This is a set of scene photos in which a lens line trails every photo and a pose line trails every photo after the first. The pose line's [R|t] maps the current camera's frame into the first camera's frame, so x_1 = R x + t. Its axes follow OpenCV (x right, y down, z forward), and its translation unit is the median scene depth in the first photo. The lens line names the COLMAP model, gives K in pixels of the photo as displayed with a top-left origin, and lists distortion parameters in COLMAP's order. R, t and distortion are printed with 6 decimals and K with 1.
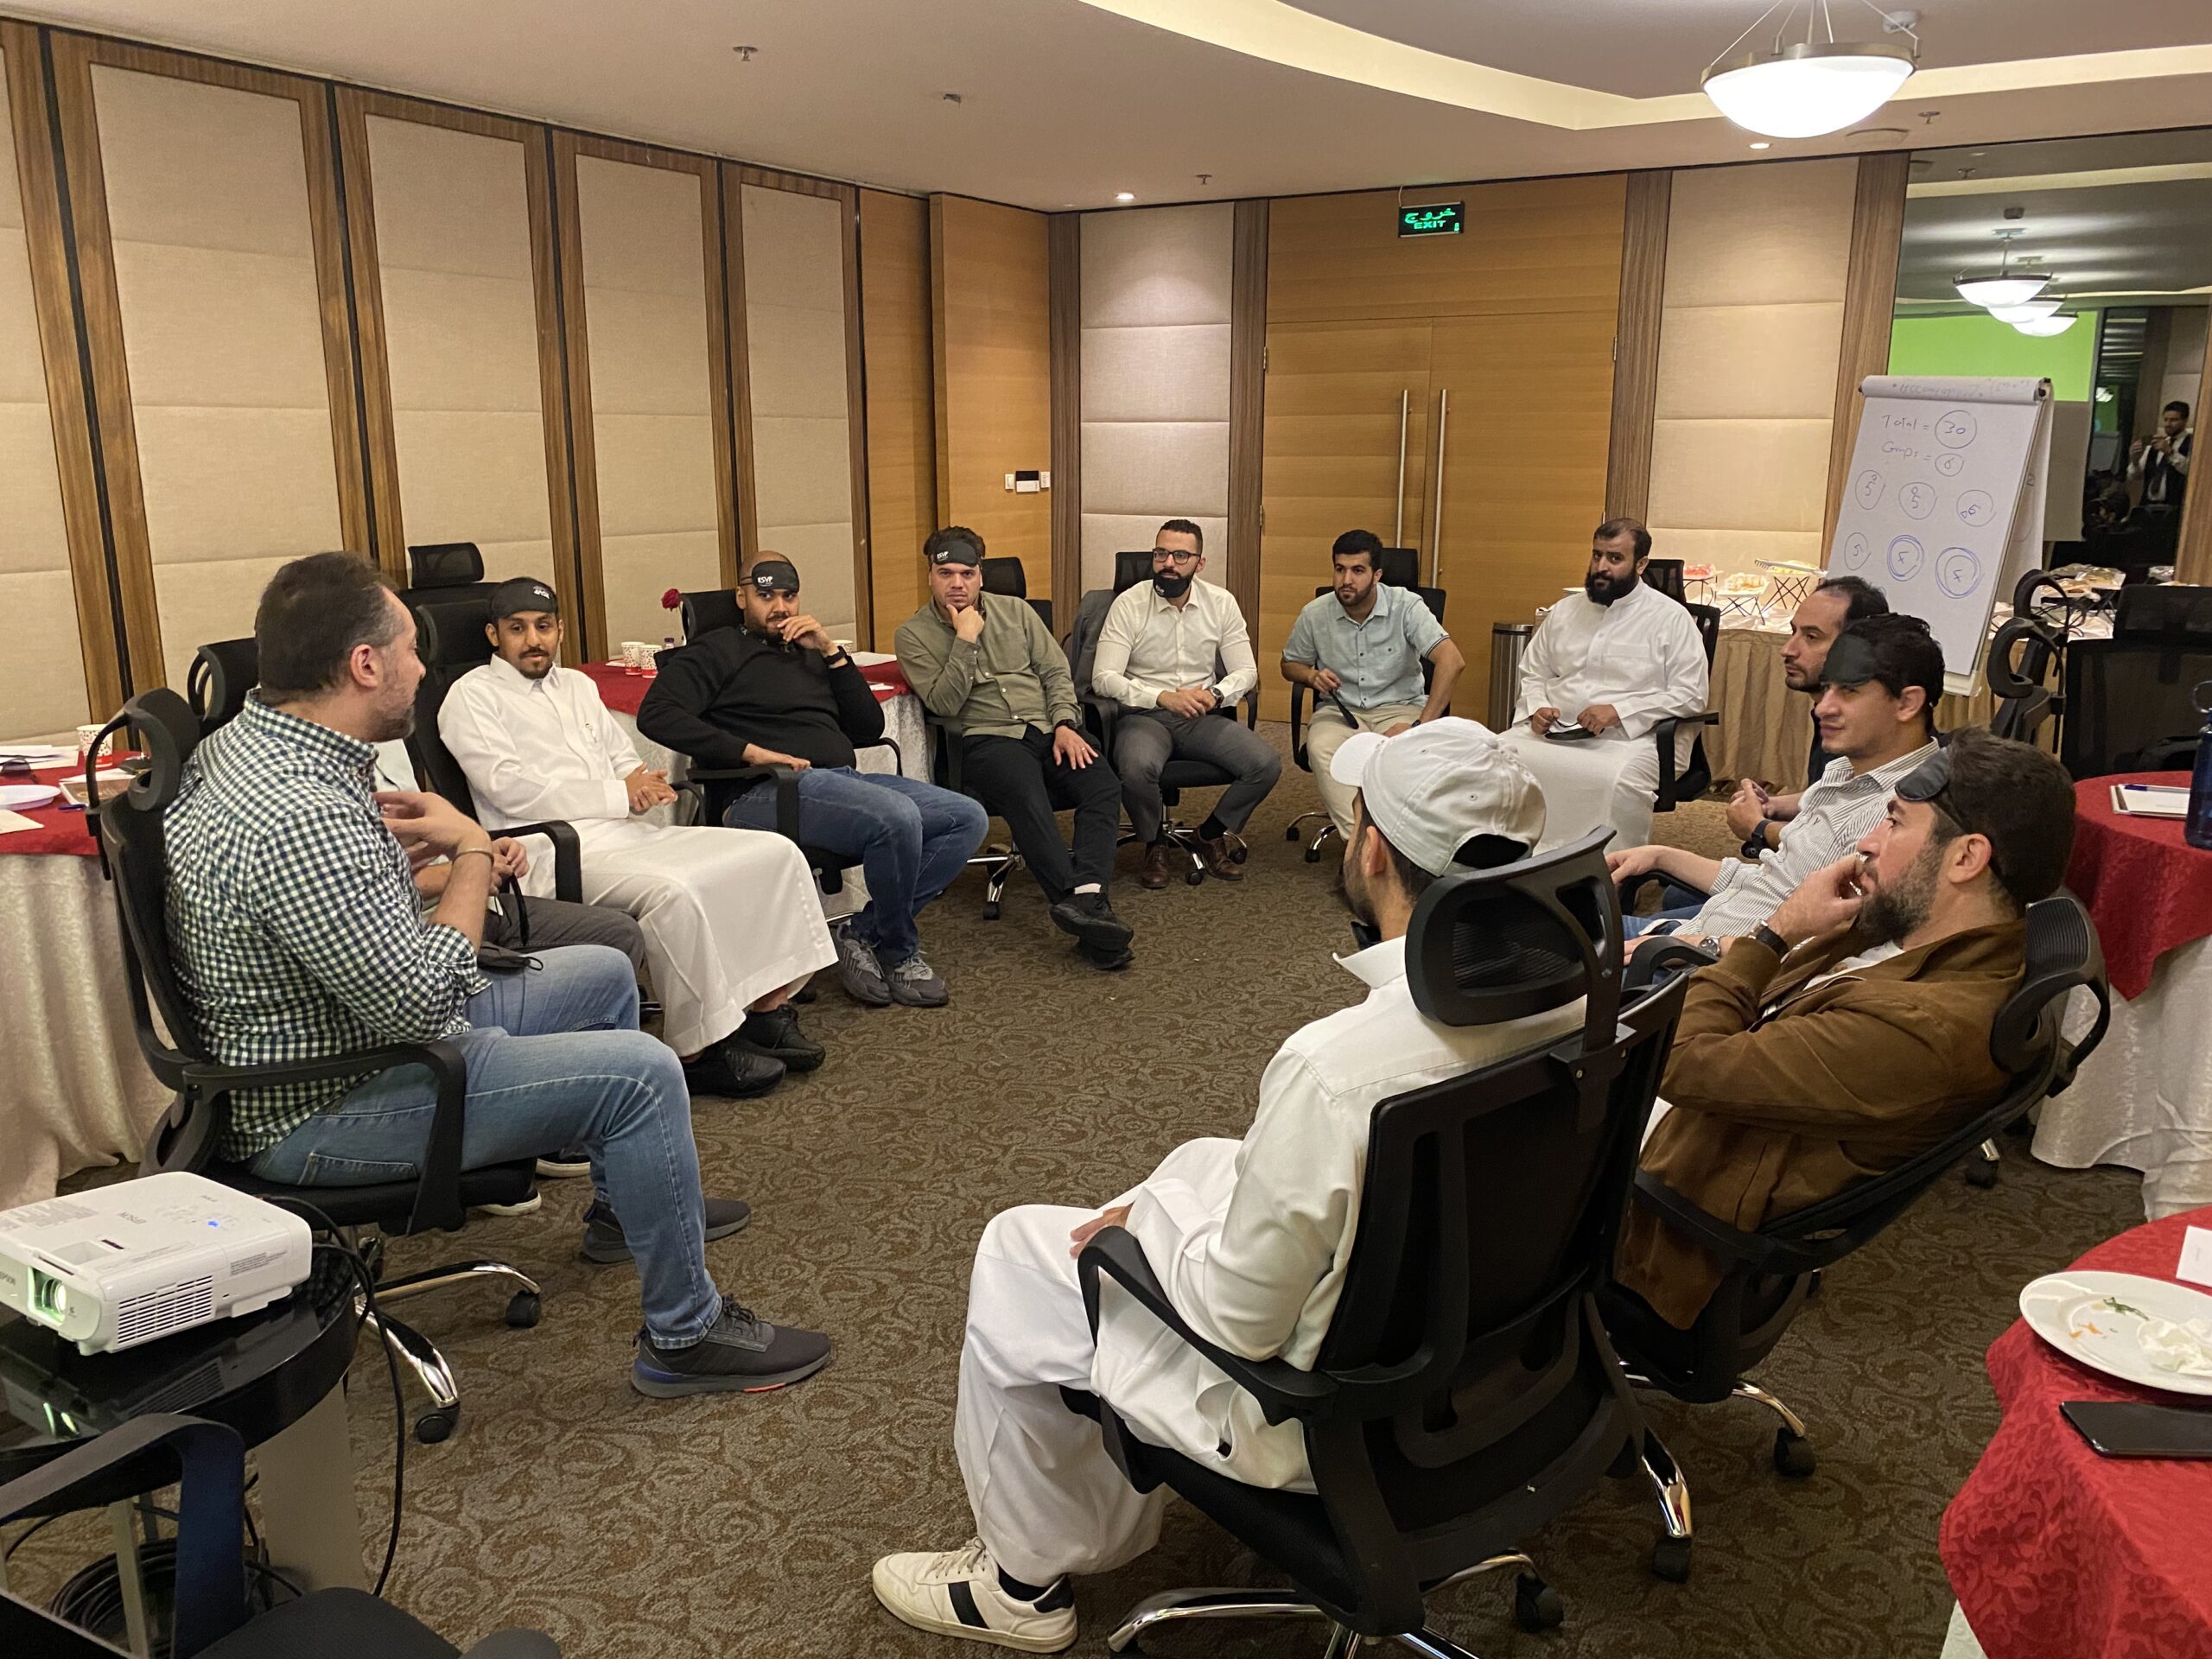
lens RADIAL K [[1670.4, 0, 1107.4], [0, 1670.4, 835.4], [0, 0, 1]] dist [0.019245, -0.022757]
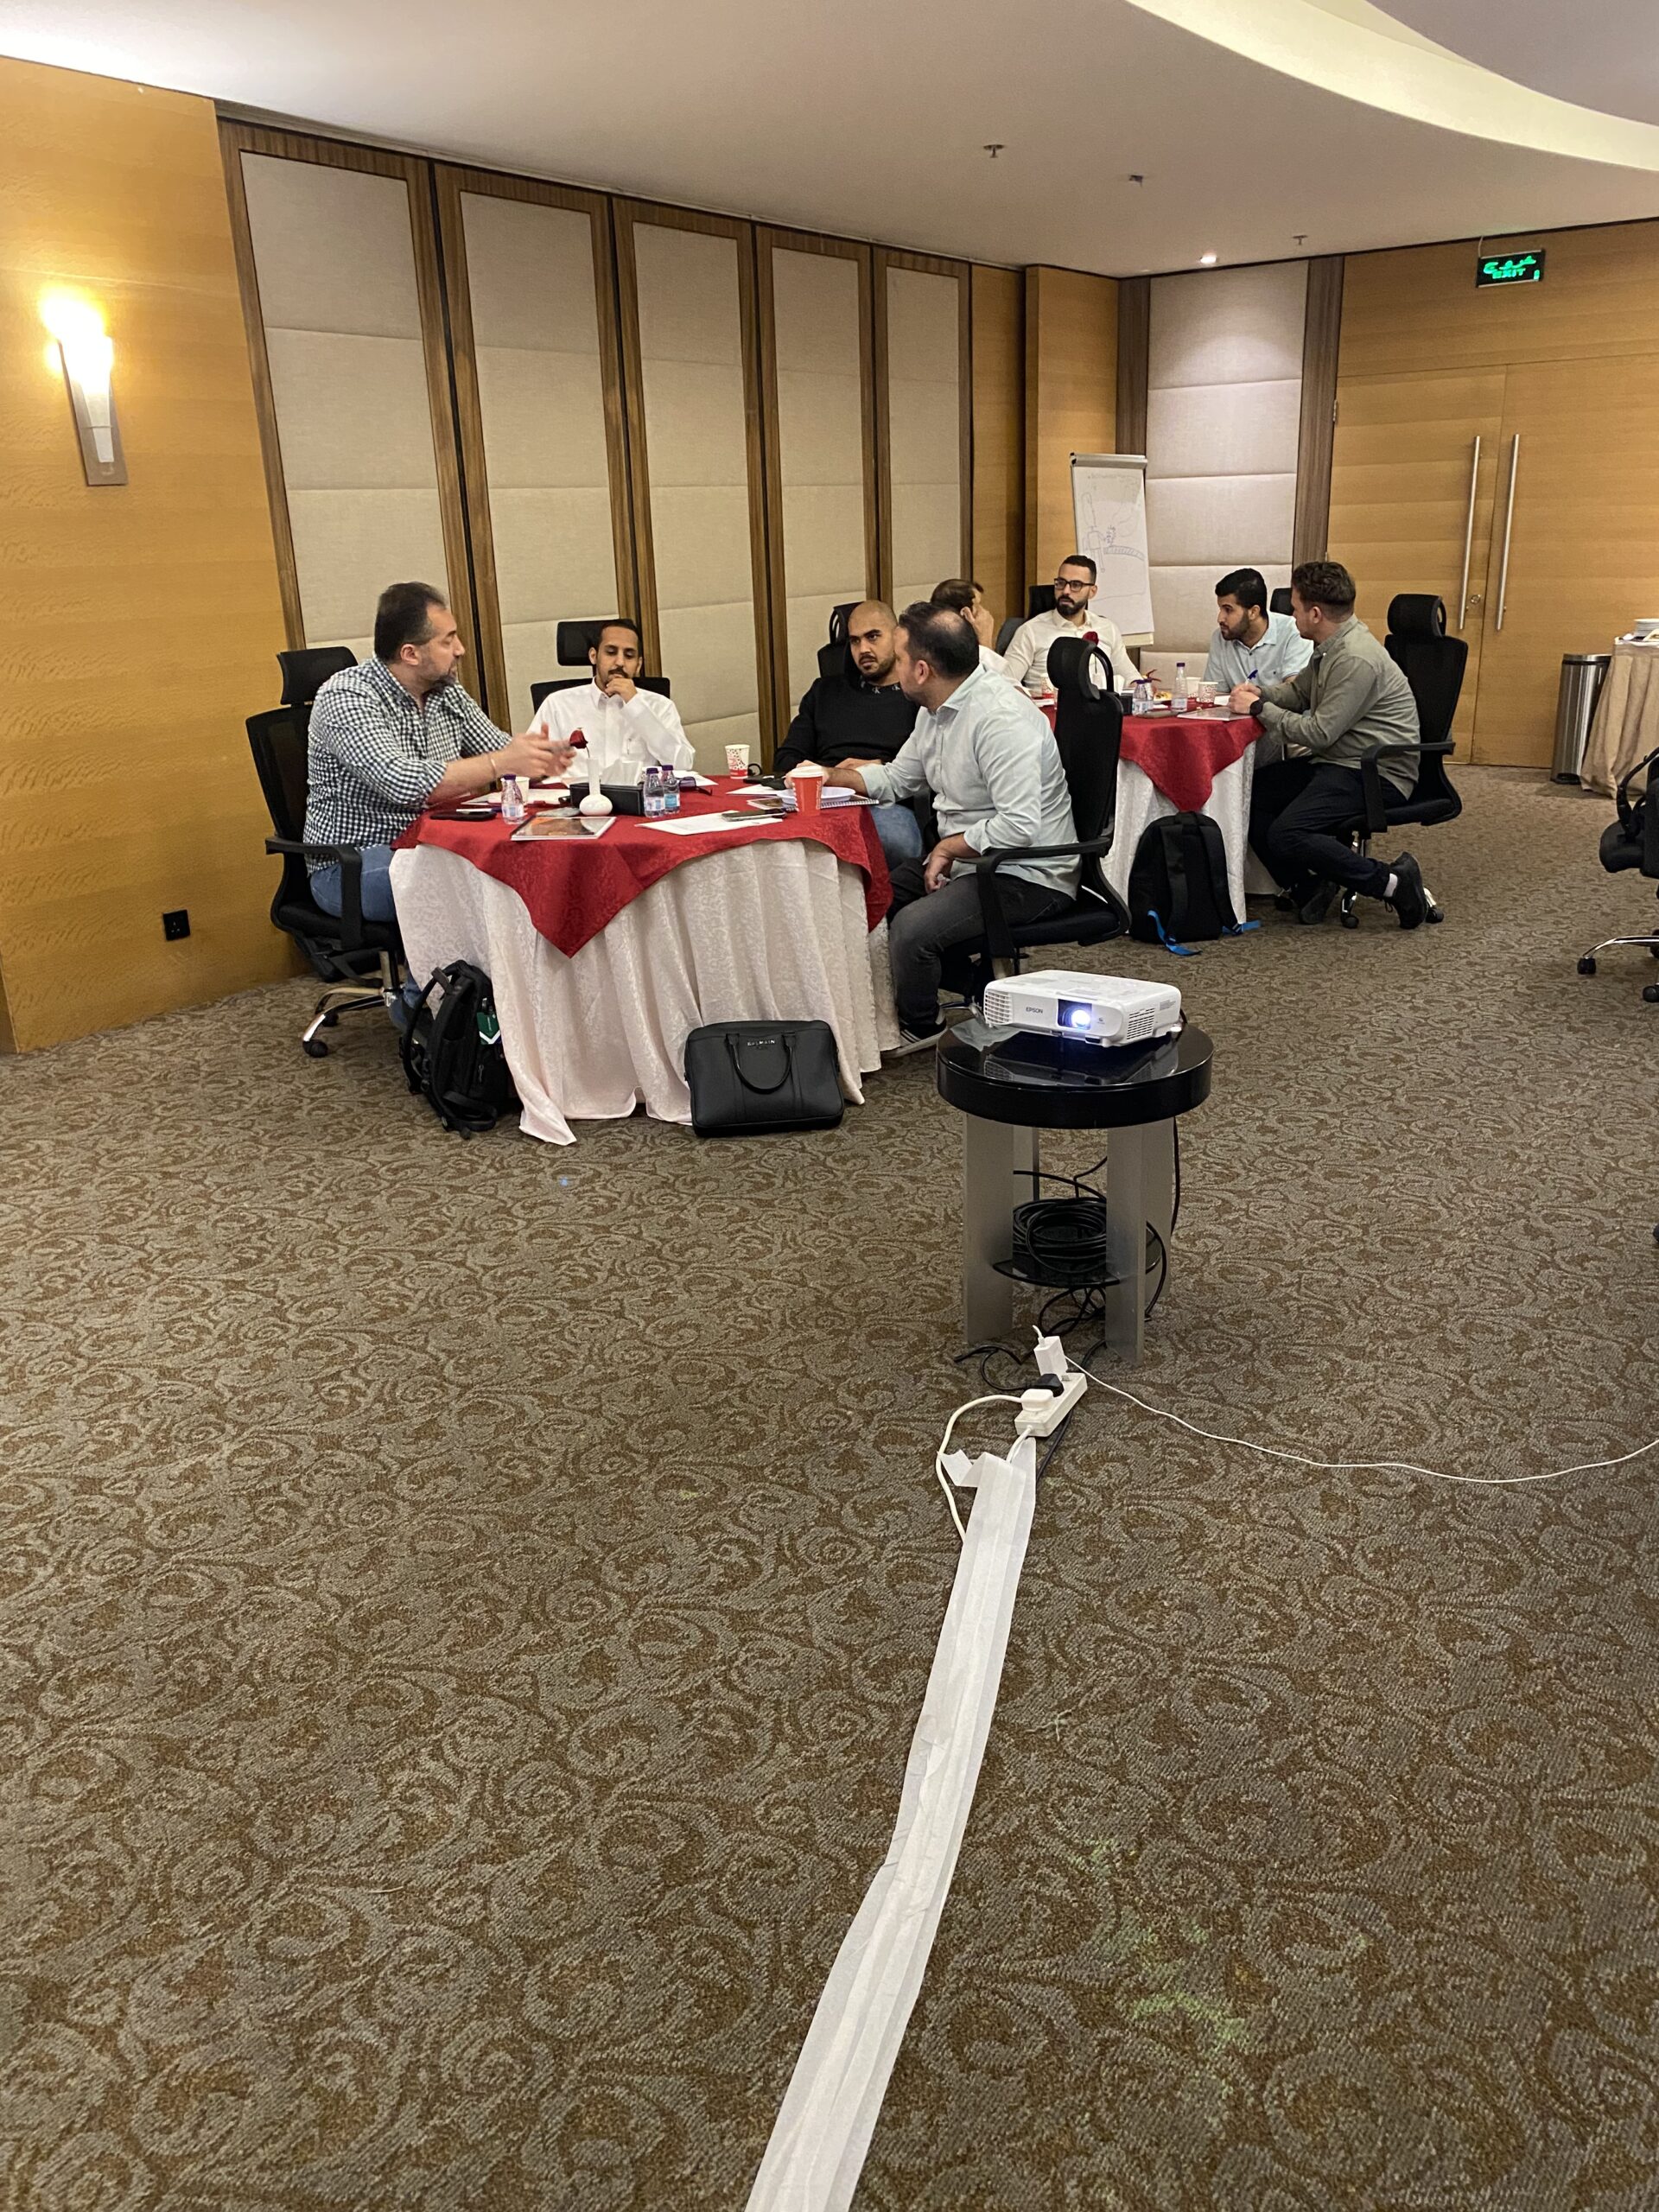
lens RADIAL K [[1670.4, 0, 832.0], [0, 1670.4, 1105.1], [0, 0, 1]] dist [0.019245, -0.022757]
pose [[0.996938, -0.009701, -0.077596, -0.176675], [0.017846, 0.994315, 0.104973, 0.044068], [0.076137, -0.106036, 0.991443, -0.156995]]
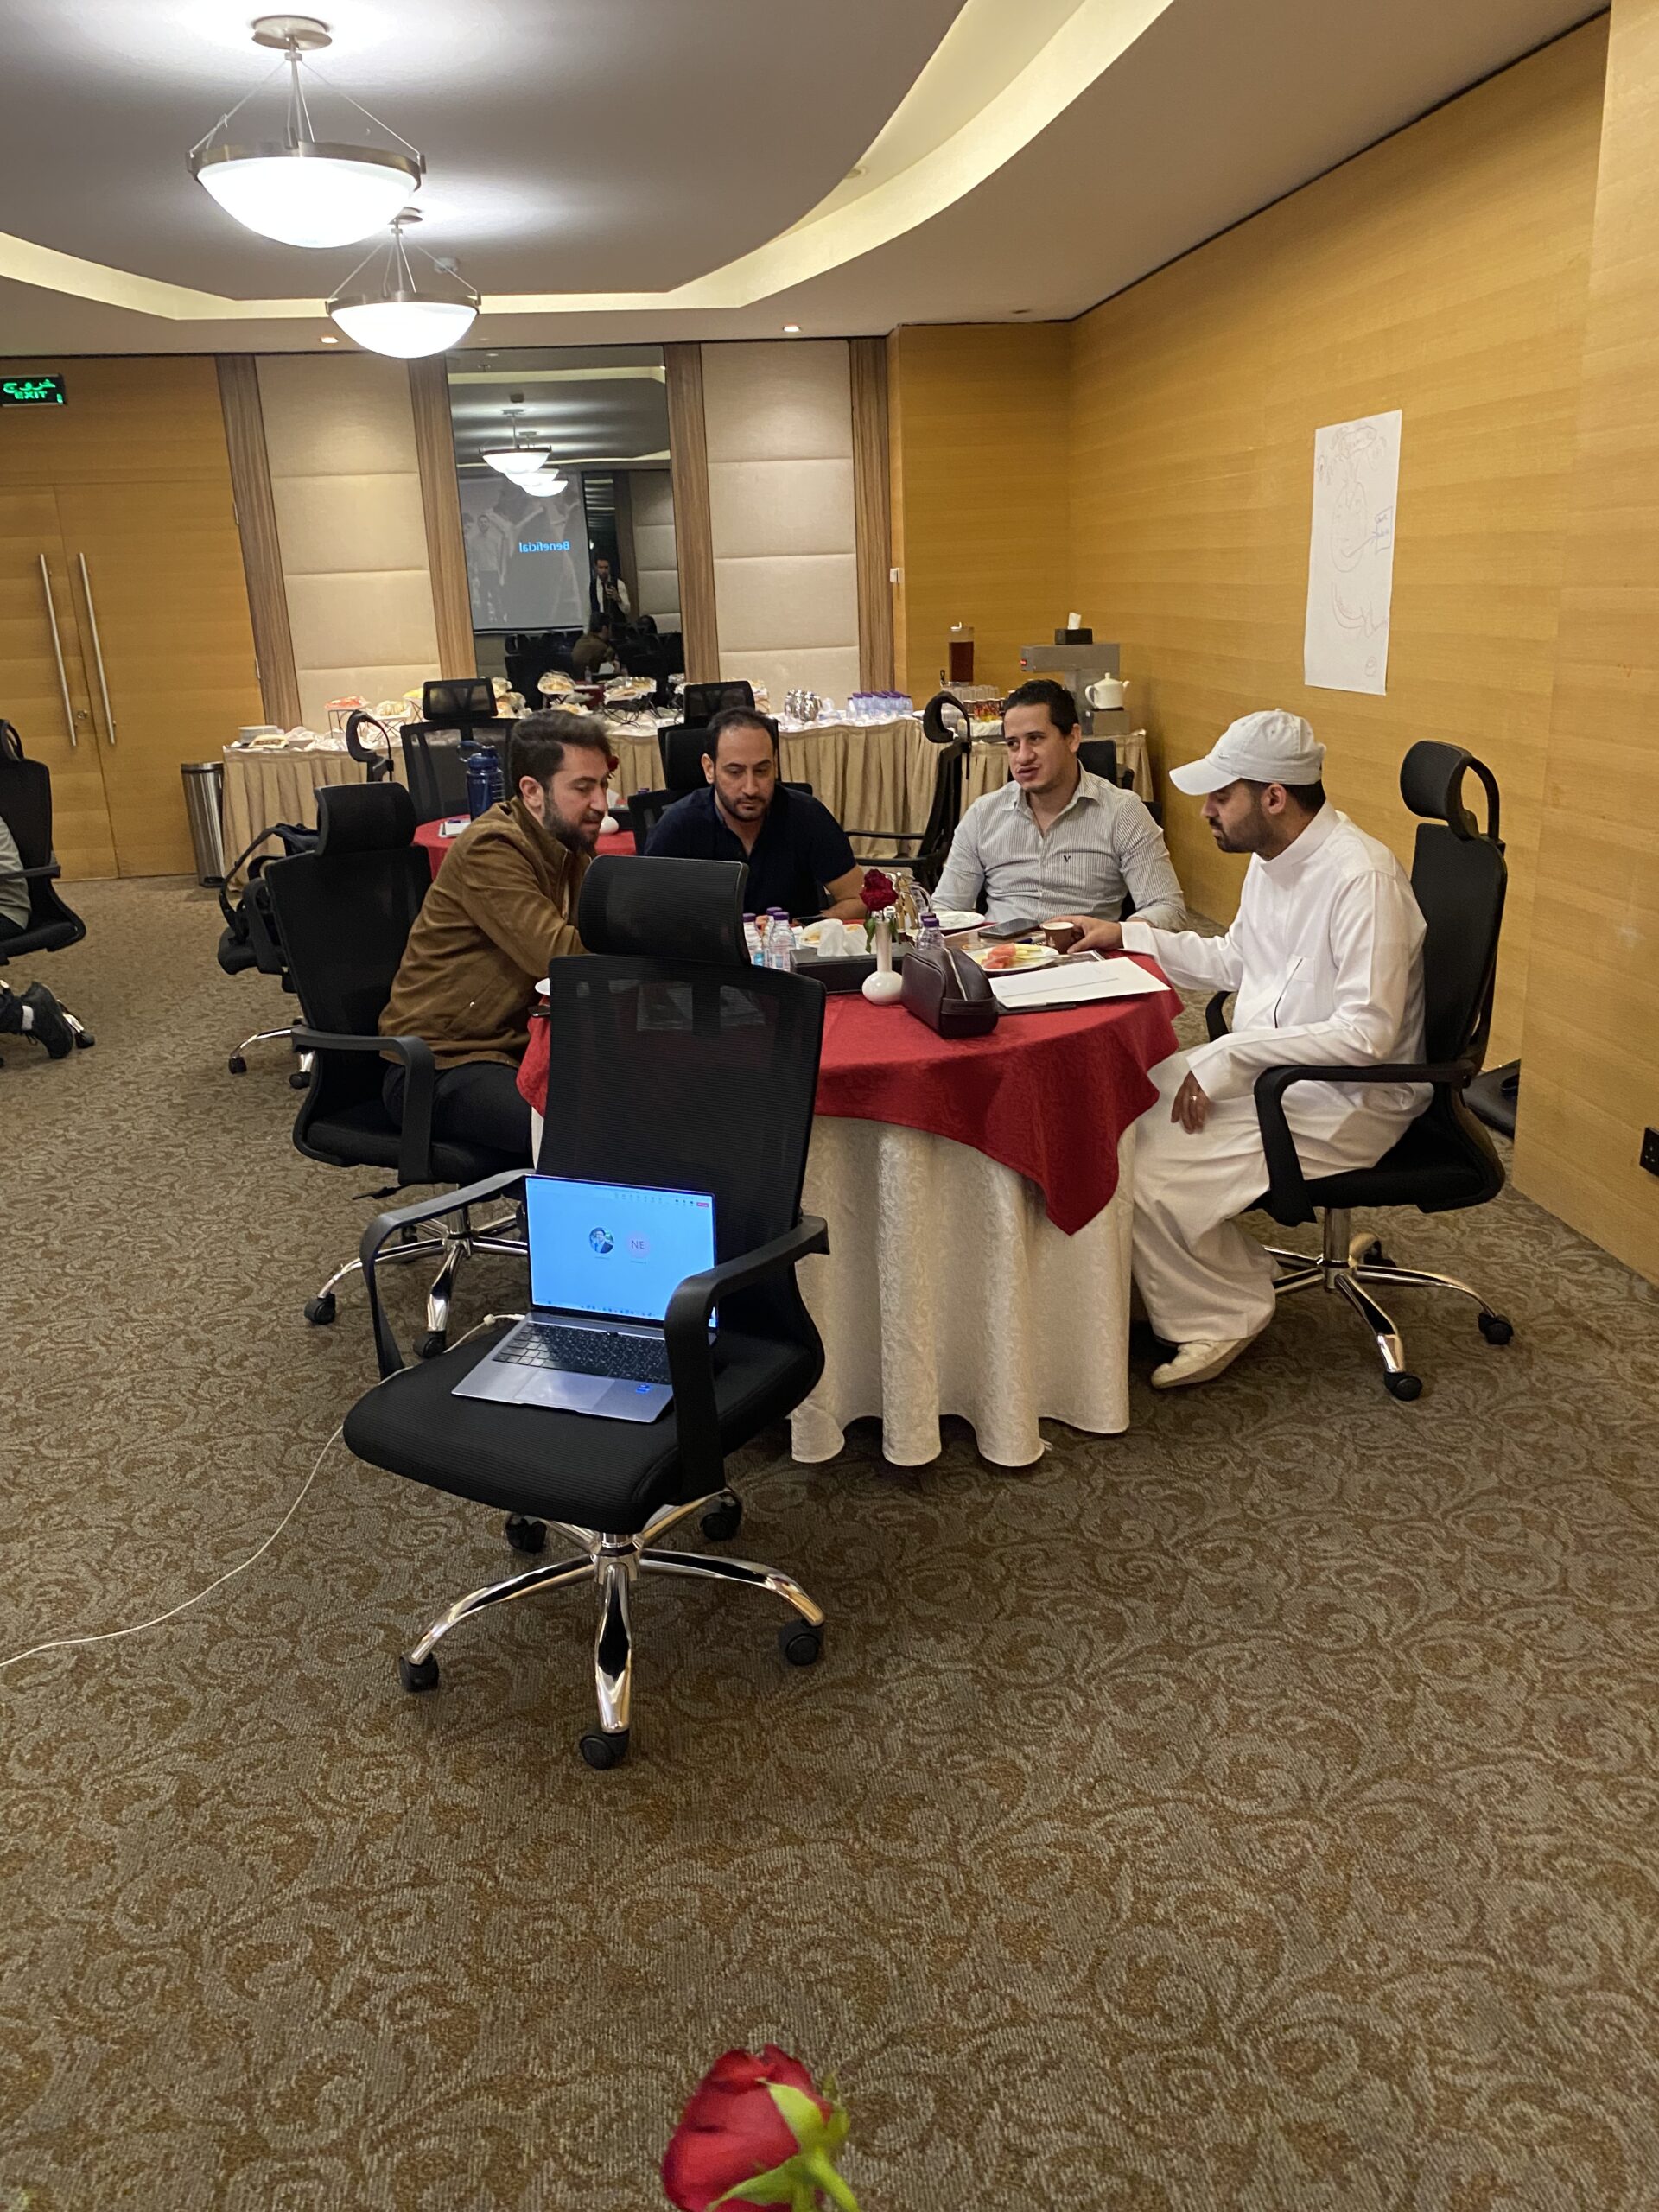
lens RADIAL K [[1670.4, 0, 831.7], [0, 1670.4, 1107.2], [0, 0, 1]] dist [0.019245, -0.022757]
pose [[0.787276, -0.216762, 0.577244, -0.133014], [0.180346, 0.976182, 0.120602, 0.042275], [-0.589637, 0.009157, 0.807616, -0.167246]]
